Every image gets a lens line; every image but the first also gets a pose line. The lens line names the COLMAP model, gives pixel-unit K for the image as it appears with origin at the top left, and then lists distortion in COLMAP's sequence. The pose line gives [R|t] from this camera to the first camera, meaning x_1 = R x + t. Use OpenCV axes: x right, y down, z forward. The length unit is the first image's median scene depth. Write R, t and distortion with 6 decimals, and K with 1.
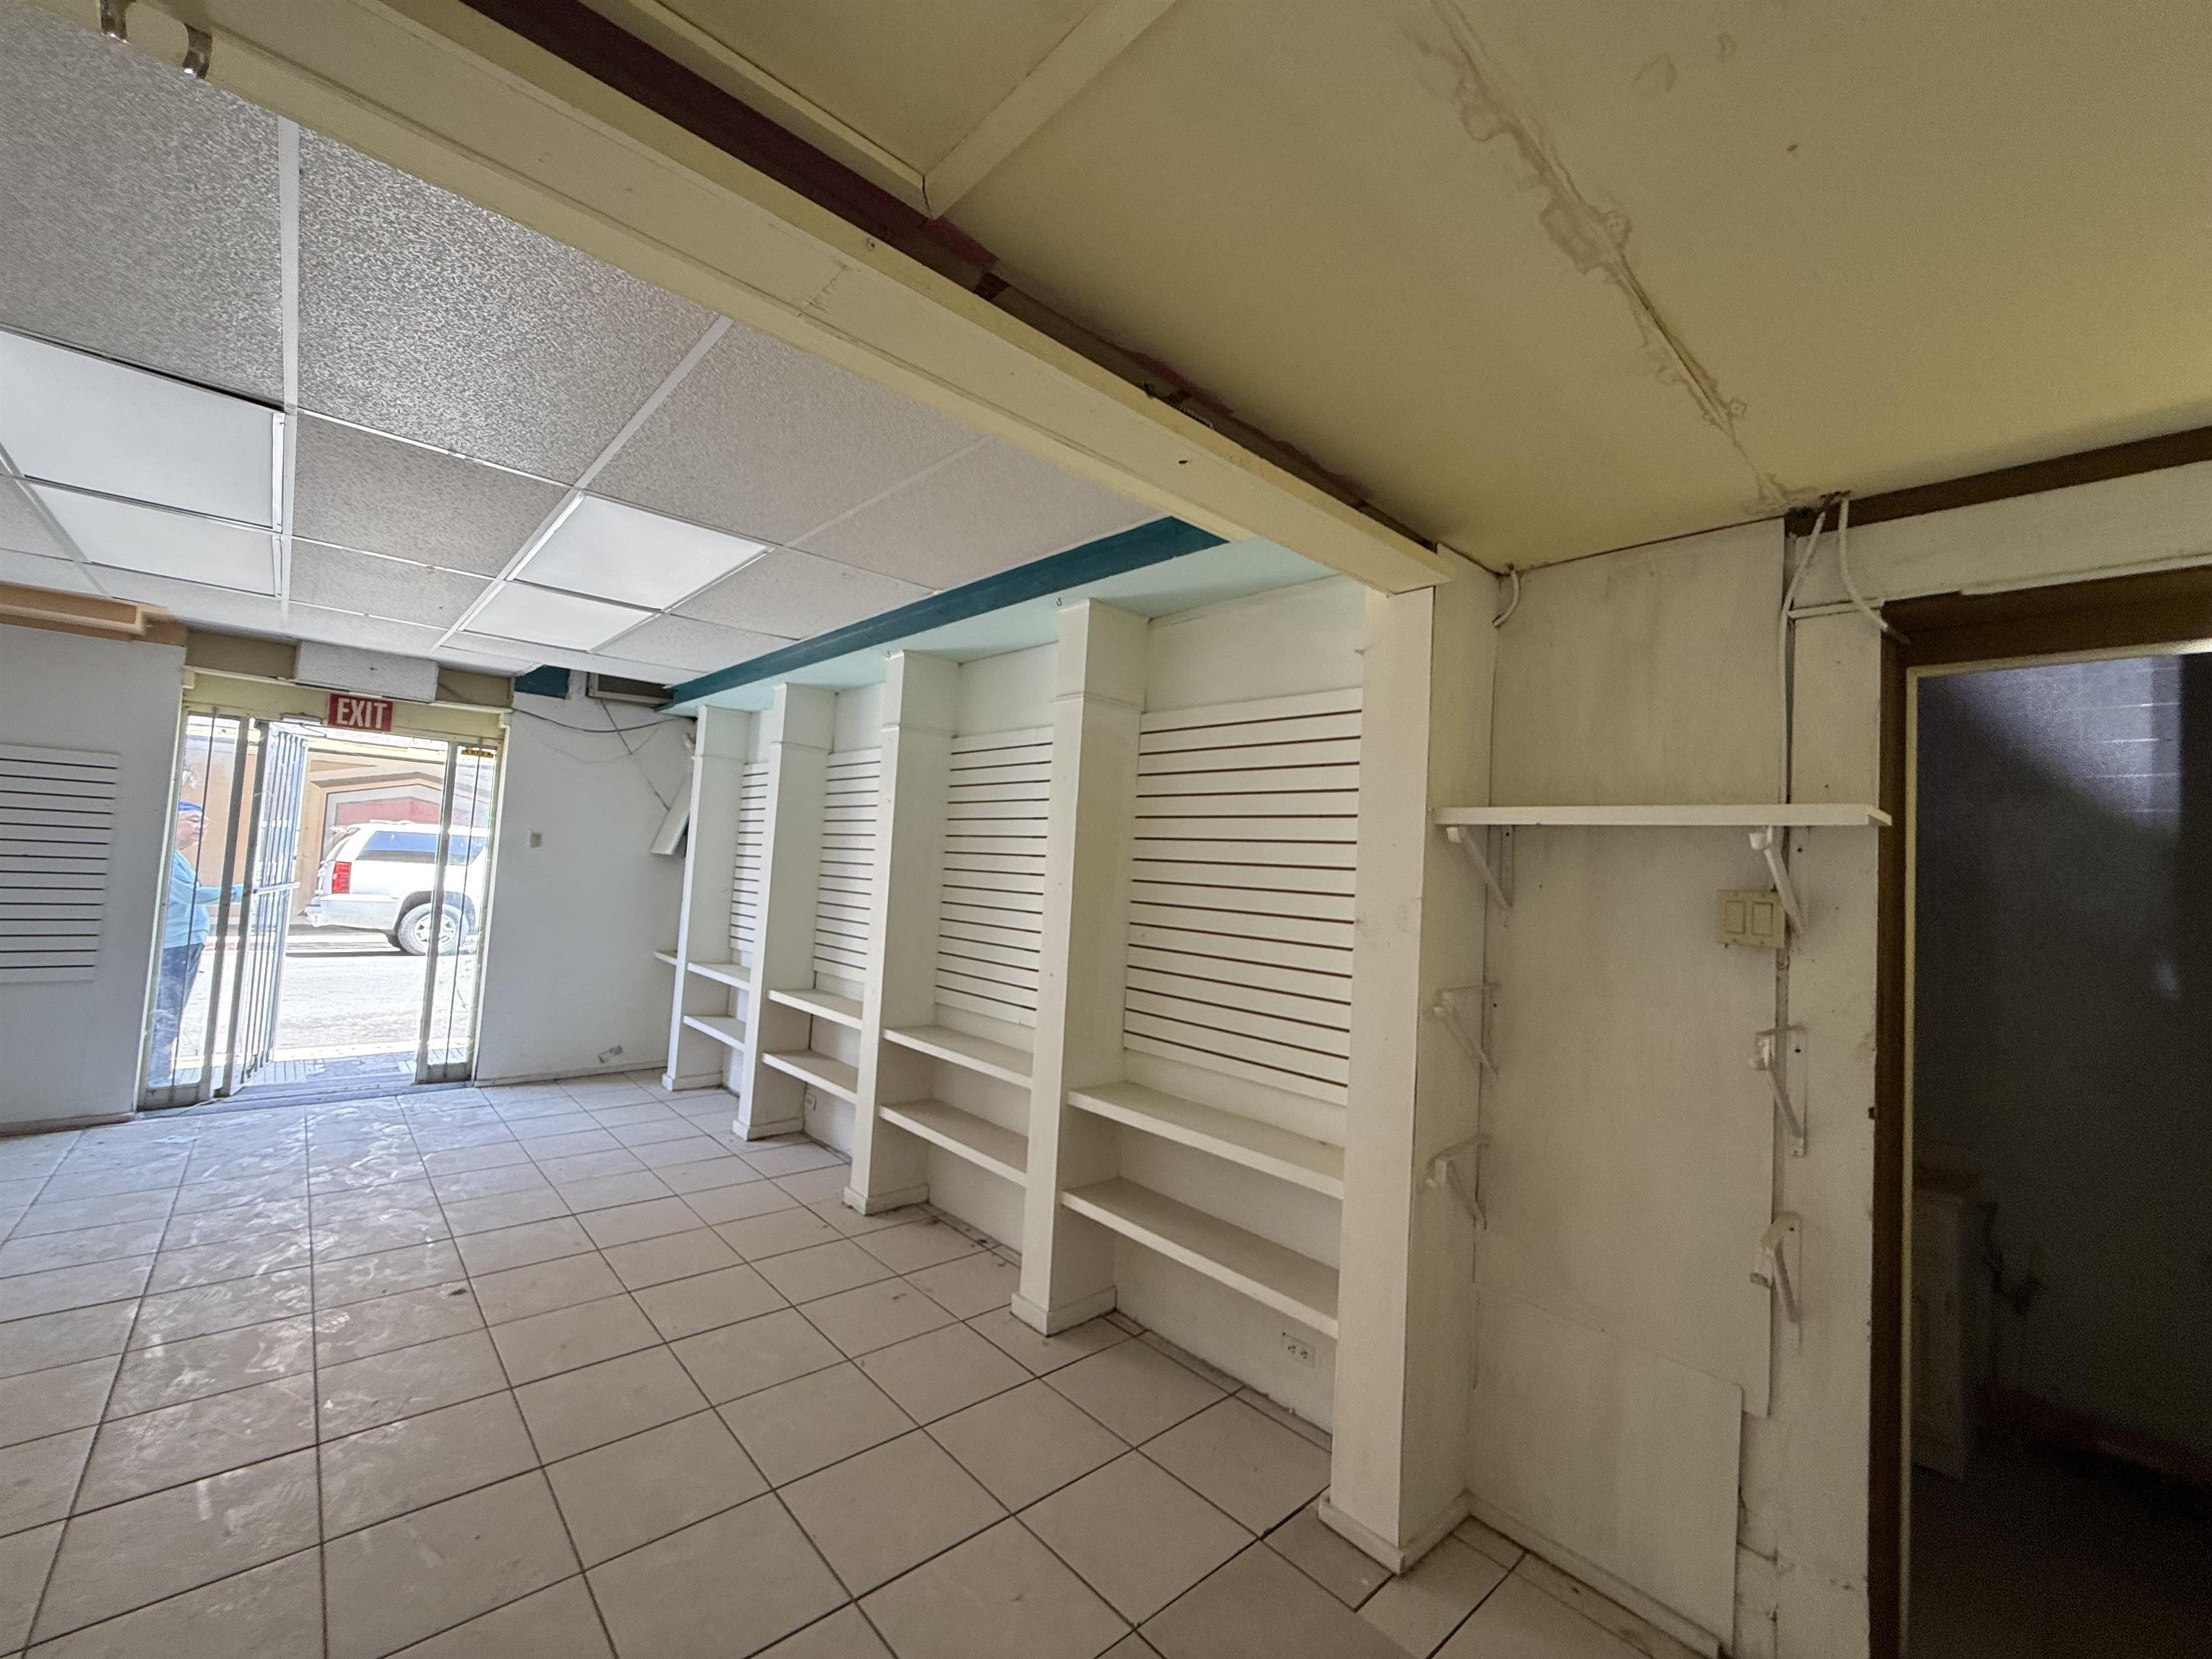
lens RADIAL K [[889.4, 0, 1089.4], [0, 889.4, 827.1], [0, 0, 1]] dist [0.001542, 0.000387]
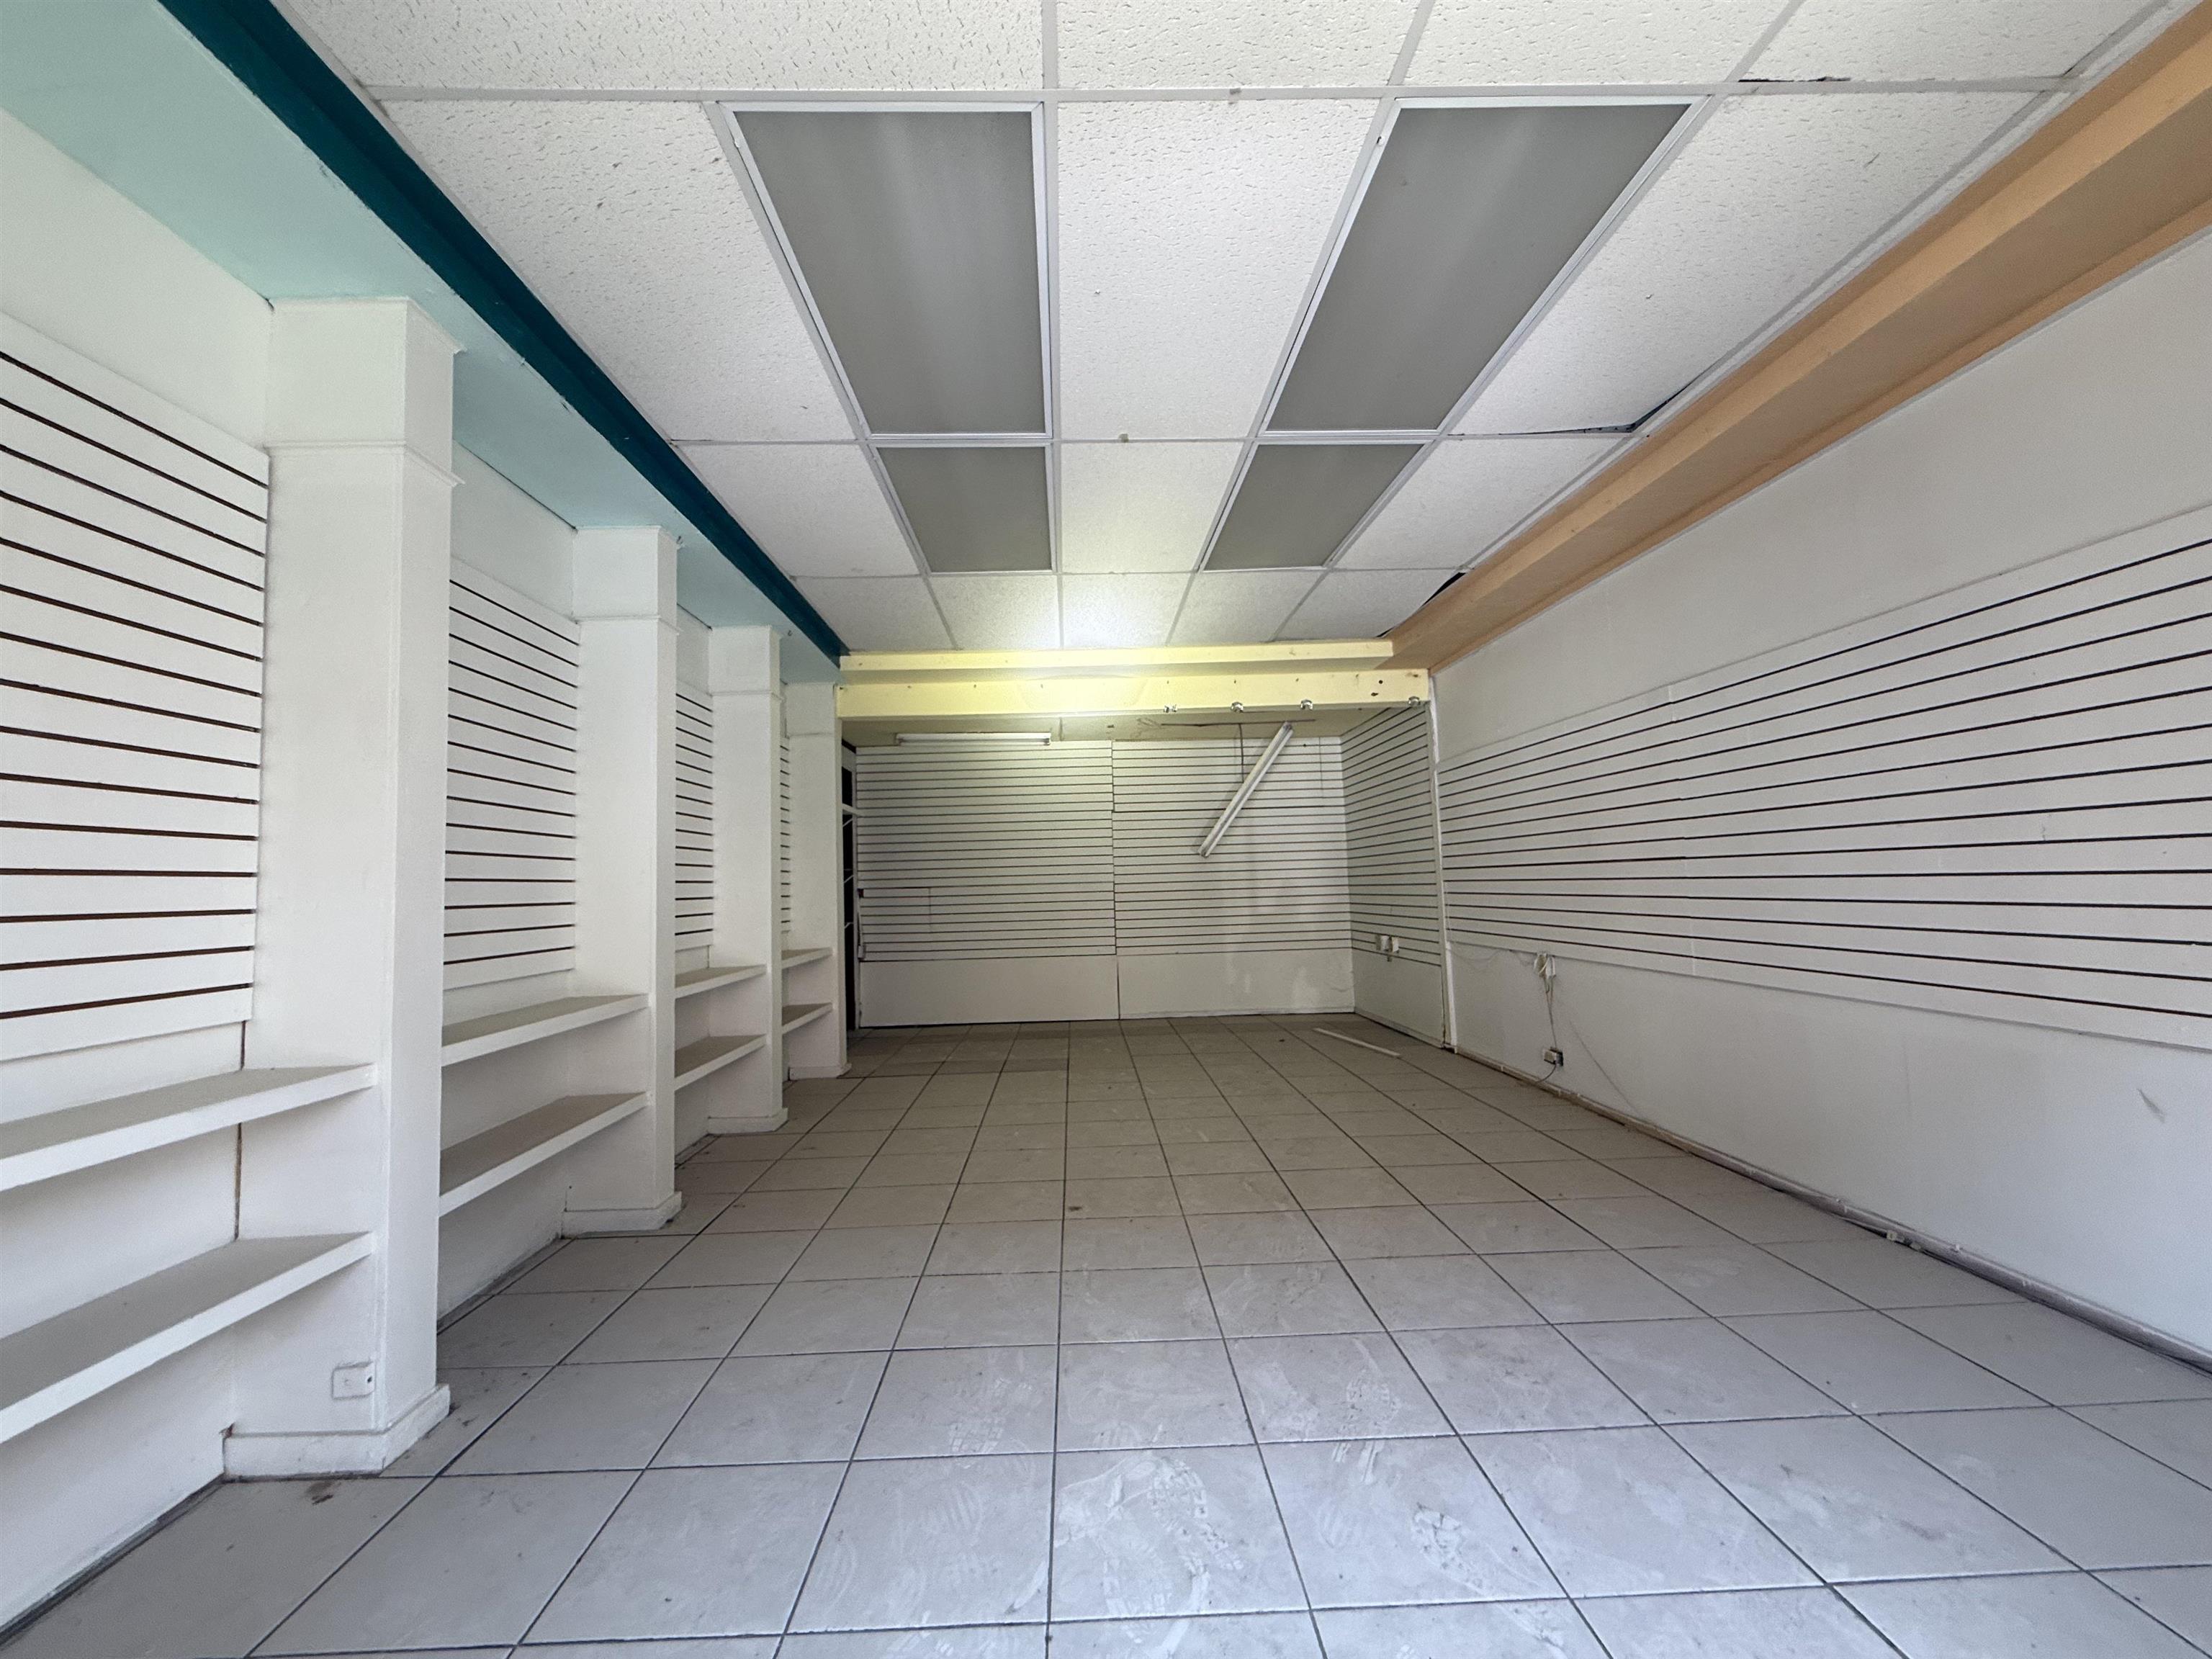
lens RADIAL K [[889.4, 0, 1089.4], [0, 889.4, 827.1], [0, 0, 1]] dist [0.001542, 0.000387]
pose [[-0.756824, 0.009430, 0.653551, -1.241060], [-0.046295, 0.996611, -0.067990, 0.135868], [-0.651977, -0.081713, -0.753823, 1.599507]]
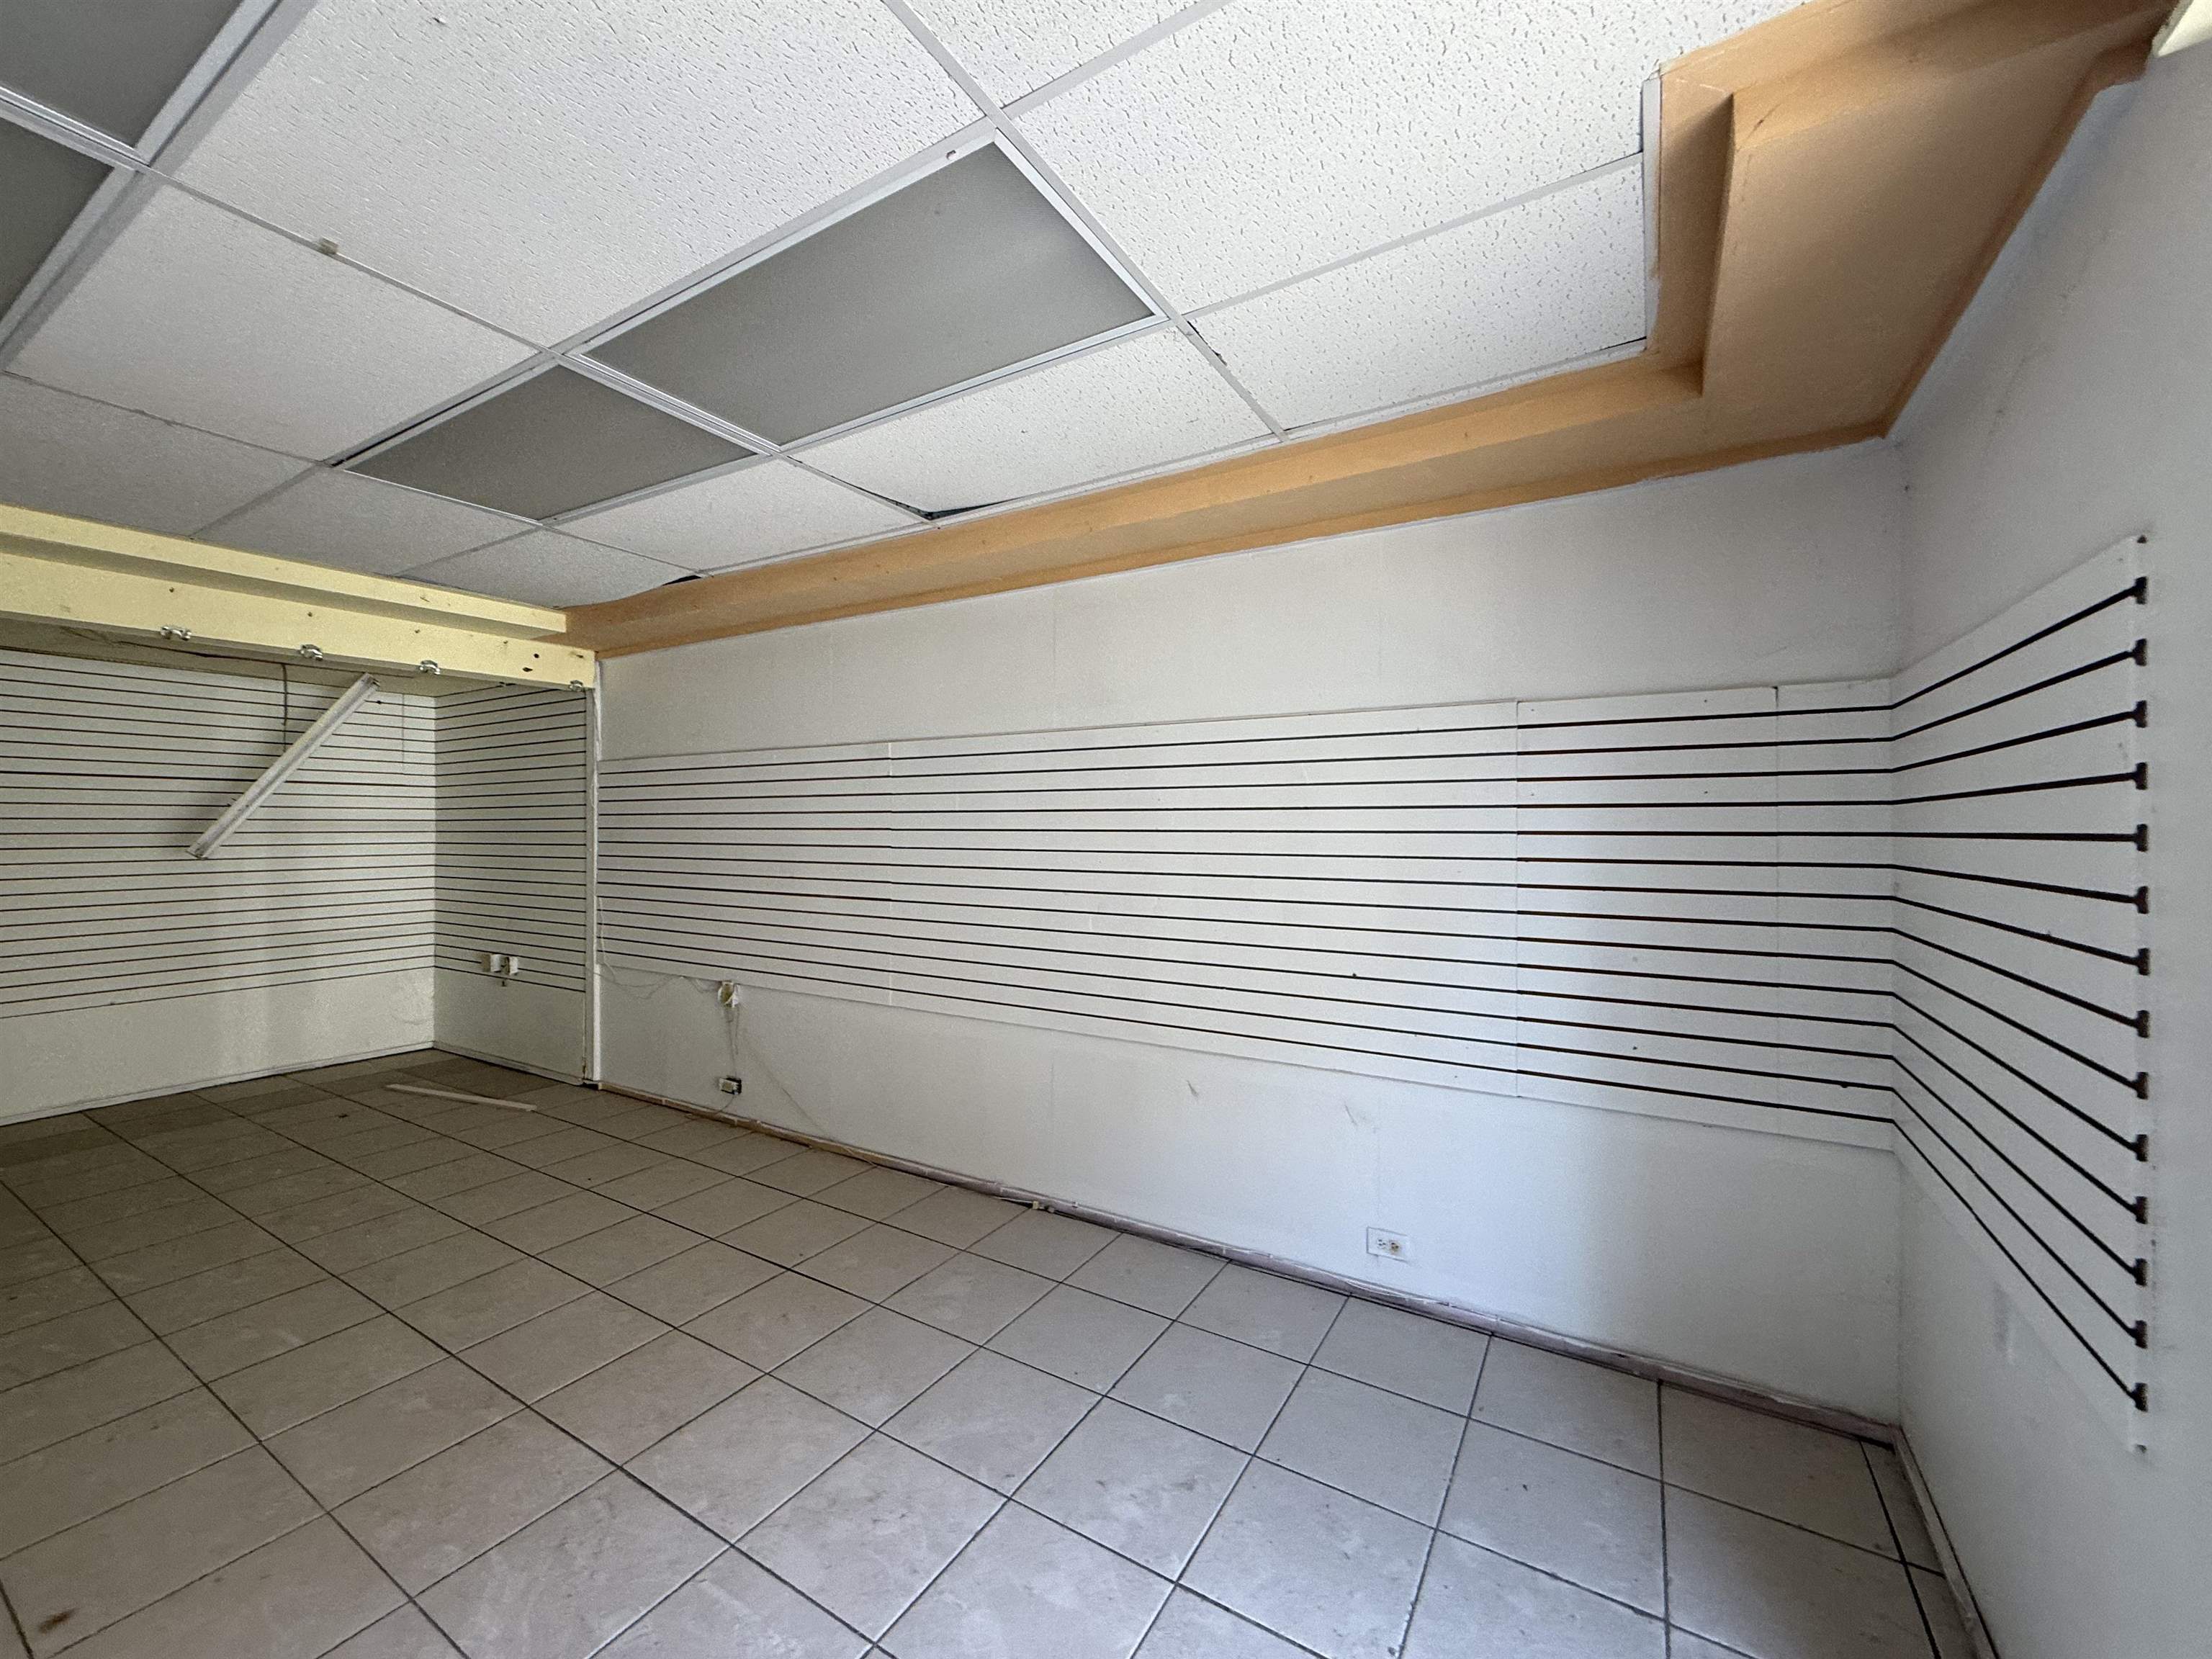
lens RADIAL K [[889.4, 0, 1089.4], [0, 889.4, 827.1], [0, 0, 1]] dist [0.001542, 0.000387]
pose [[-0.957976, -0.059863, -0.280531, -1.006652], [-0.042456, 0.996800, -0.067727, 0.041967], [0.283688, -0.052971, -0.957453, 1.538791]]
